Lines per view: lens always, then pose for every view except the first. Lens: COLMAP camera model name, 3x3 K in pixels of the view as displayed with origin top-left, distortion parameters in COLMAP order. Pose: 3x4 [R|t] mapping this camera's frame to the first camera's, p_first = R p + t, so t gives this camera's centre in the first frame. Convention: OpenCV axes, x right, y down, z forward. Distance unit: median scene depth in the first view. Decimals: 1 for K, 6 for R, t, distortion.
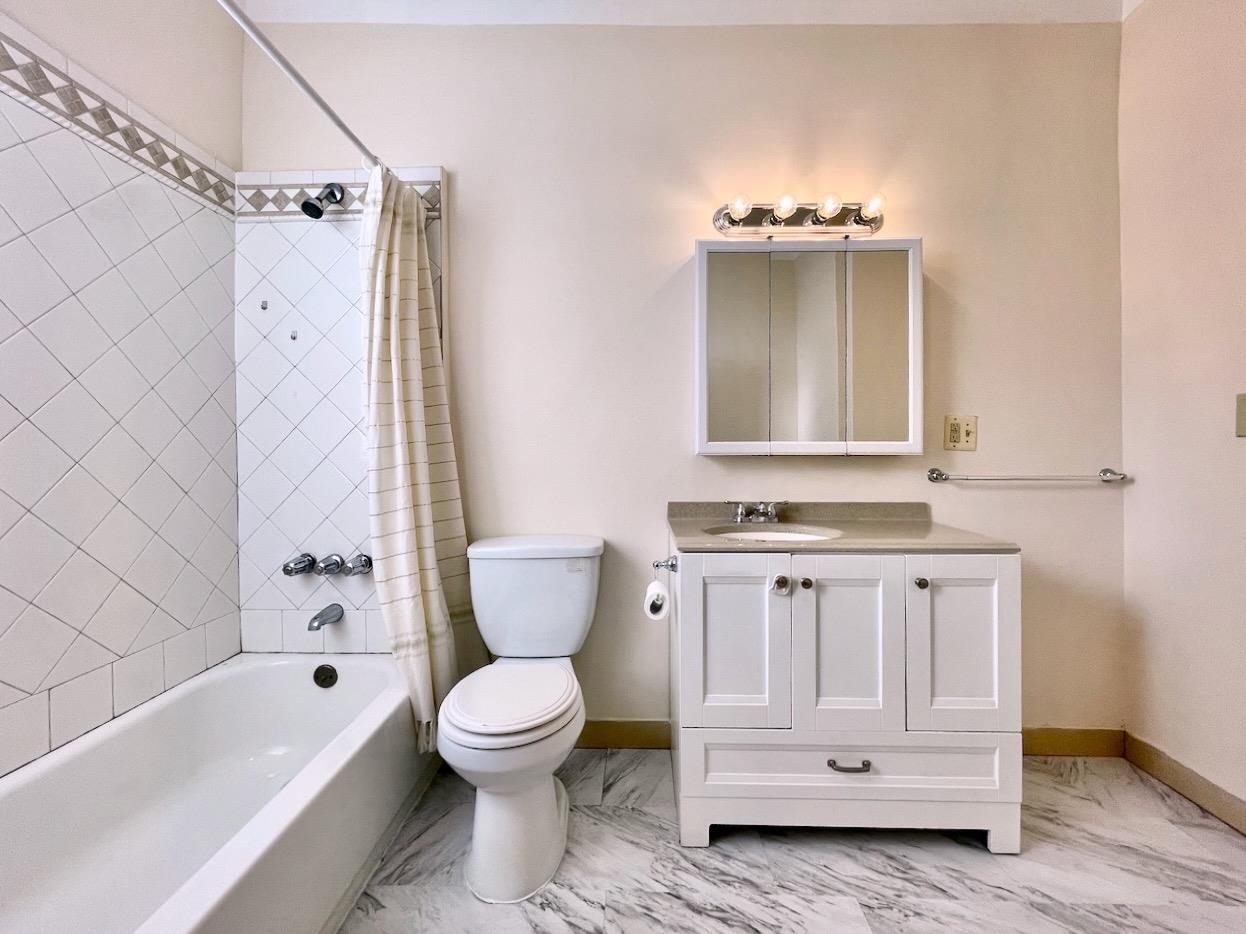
lens RADIAL K [[510.9, 0, 626.5], [0, 510.9, 457.7], [0, 0, 1]] dist [-0.001949, -0.000477]
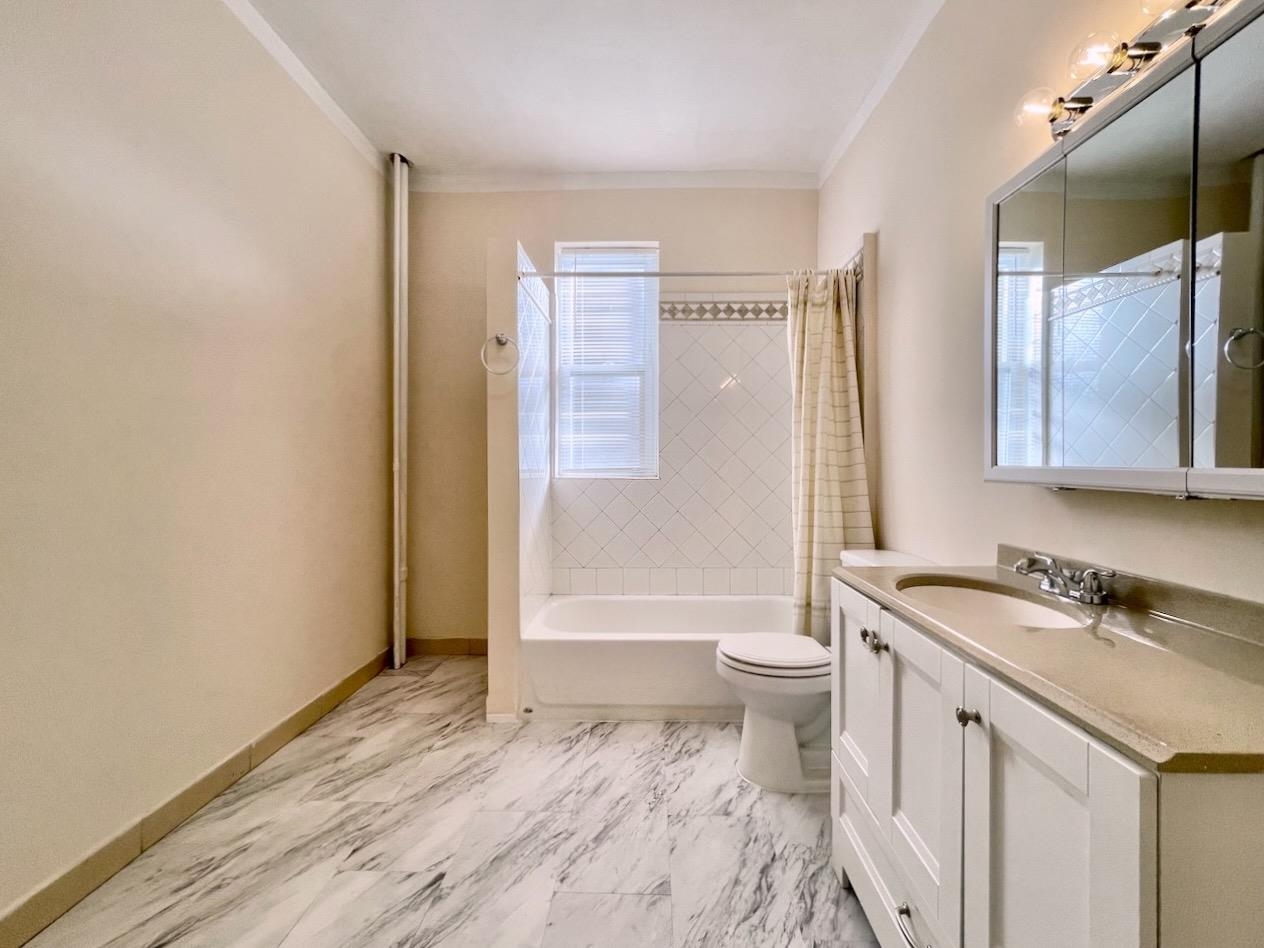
lens RADIAL K [[525.5, 0, 639.5], [0, 525.5, 471.1], [0, 0, 1]] dist [-0.000202, 0.000017]
pose [[0.010021, 0.023665, -0.999670, 1.212451], [-0.019717, 0.999530, 0.023464, -0.041132], [0.999755, 0.019475, 0.010483, 0.636128]]
